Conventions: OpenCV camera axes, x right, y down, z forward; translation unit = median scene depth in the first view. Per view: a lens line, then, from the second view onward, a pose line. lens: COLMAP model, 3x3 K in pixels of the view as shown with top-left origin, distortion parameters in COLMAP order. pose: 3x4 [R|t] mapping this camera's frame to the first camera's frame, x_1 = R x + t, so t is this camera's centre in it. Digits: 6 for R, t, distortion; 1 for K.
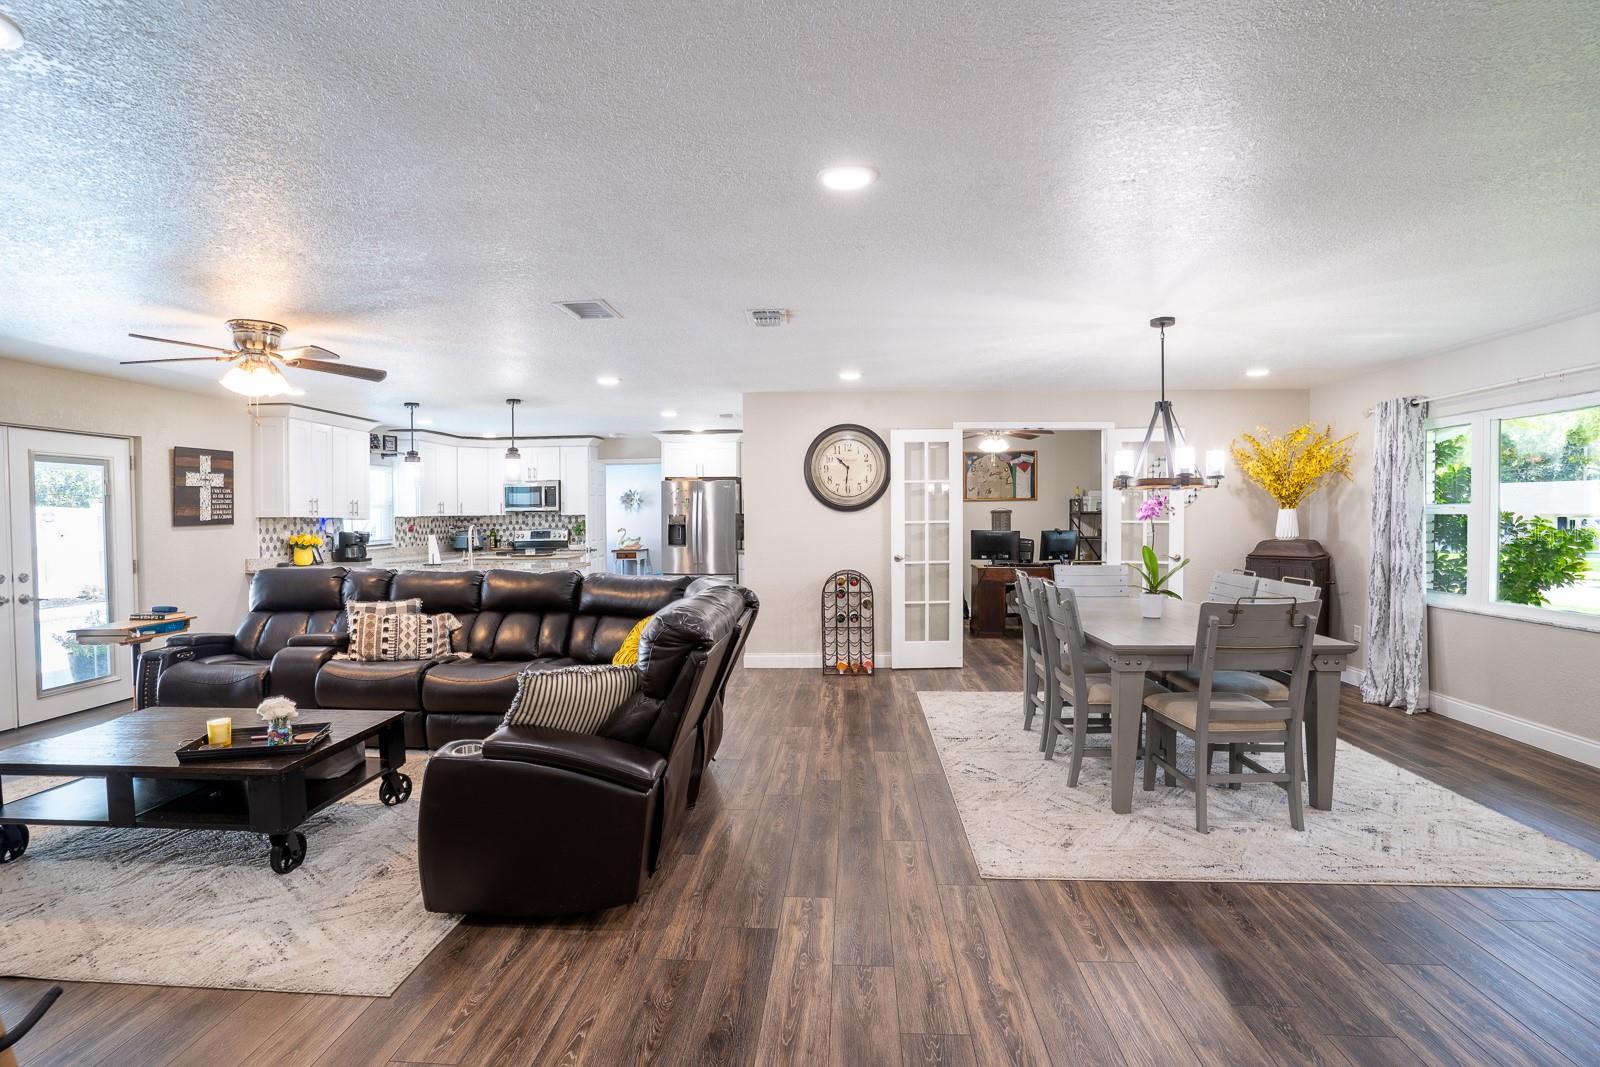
lens RADIAL K [[784.9, 0, 795.7], [0, 784.9, 533.8], [0, 0, 1]] dist [-0.076883, 0.033578]
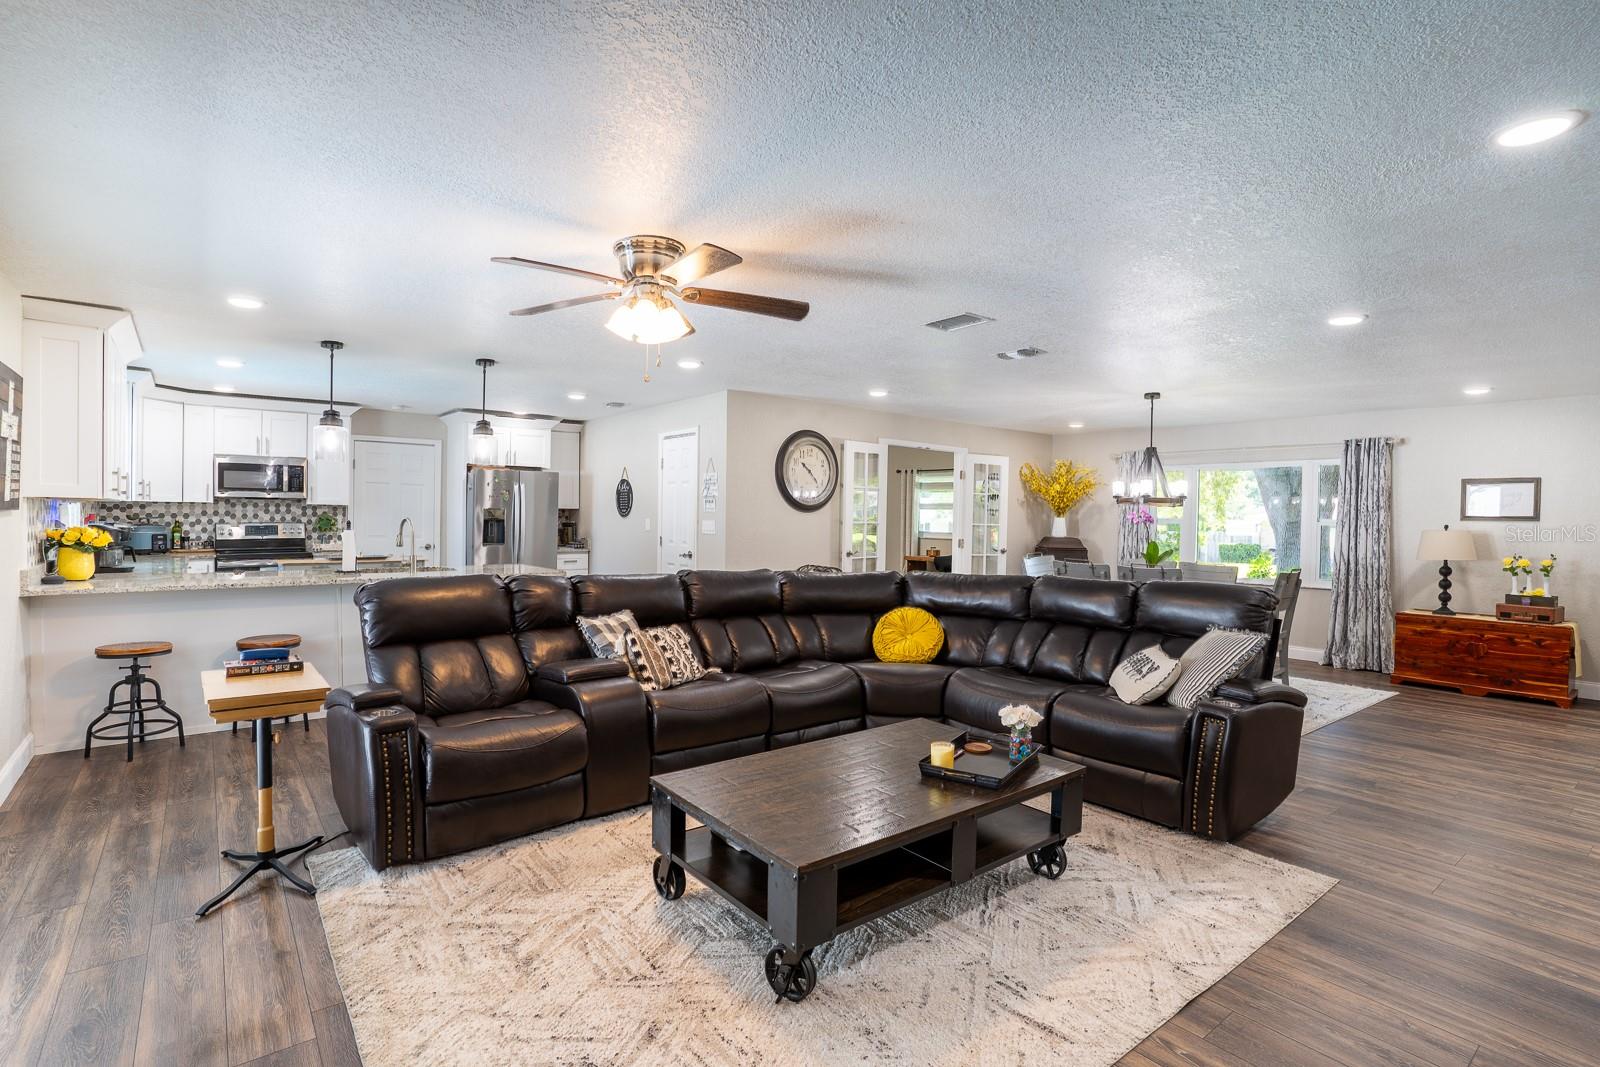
lens RADIAL K [[784.9, 0, 796.9], [0, 784.9, 529.9], [0, 0, 1]] dist [-0.076883, 0.033578]
pose [[0.742999, 0.007185, 0.669254, -0.897119], [-0.005212, 0.999974, -0.004949, 0.003357], [-0.669272, 0.000188, 0.743018, 0.273383]]
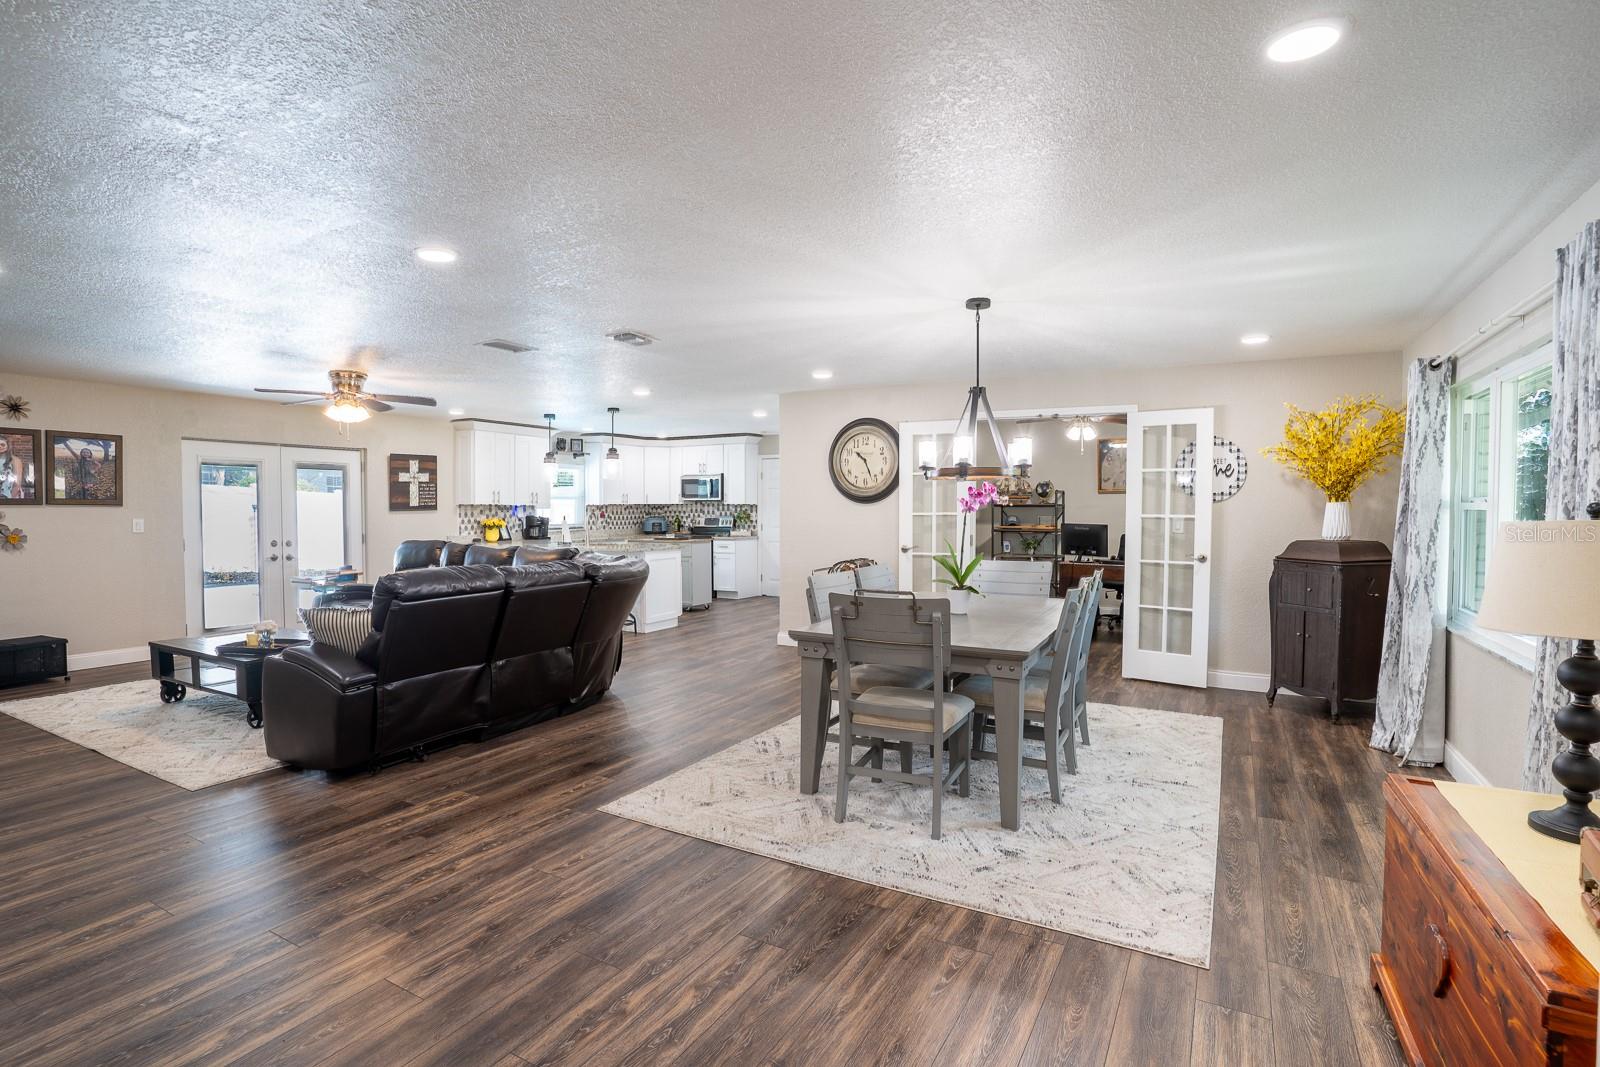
lens RADIAL K [[784.9, 0, 794.4], [0, 784.9, 532.5], [0, 0, 1]] dist [-0.076883, 0.033578]
pose [[0.902290, 0.021472, -0.430595, 0.574396], [-0.017034, 0.999755, 0.014160, -0.002311], [0.430793, -0.005442, 0.902434, 0.029865]]
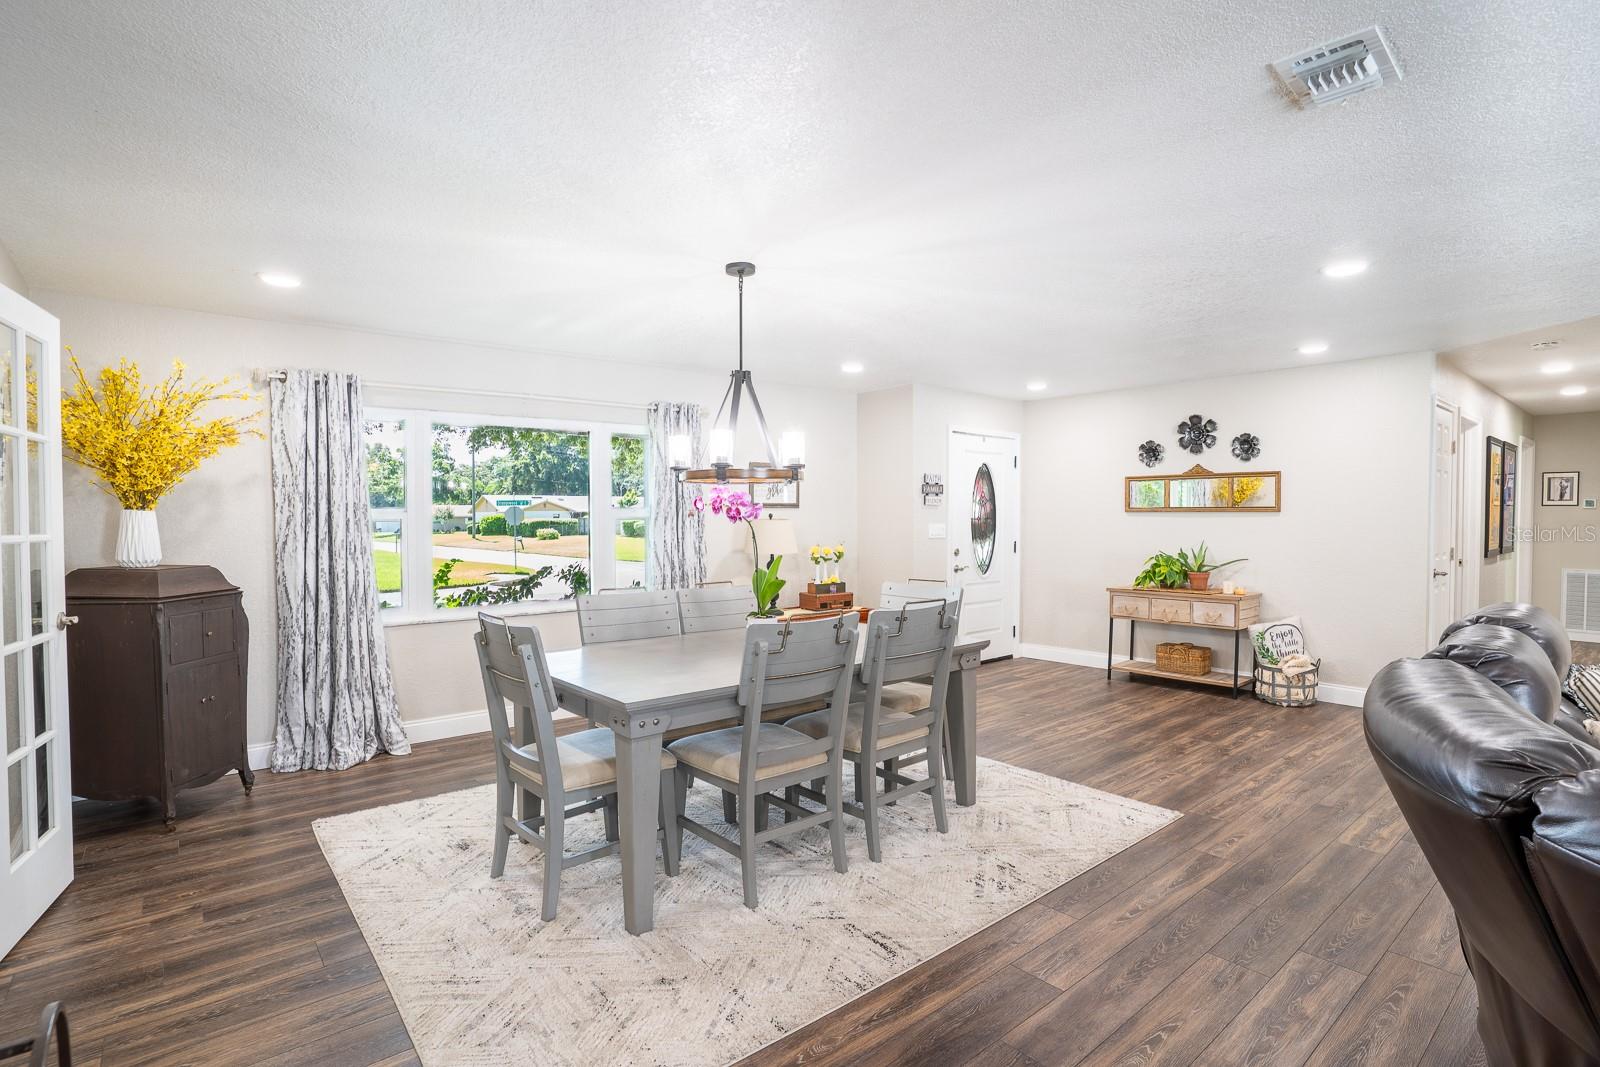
lens RADIAL K [[784.9, 0, 795.9], [0, 784.9, 534.0], [0, 0, 1]] dist [-0.076883, 0.033578]
pose [[-0.691017, -0.010140, 0.722768, -0.111764], [0.024736, 0.998984, 0.037664, -0.029630], [-0.722415, 0.043905, -0.690064, 1.258801]]
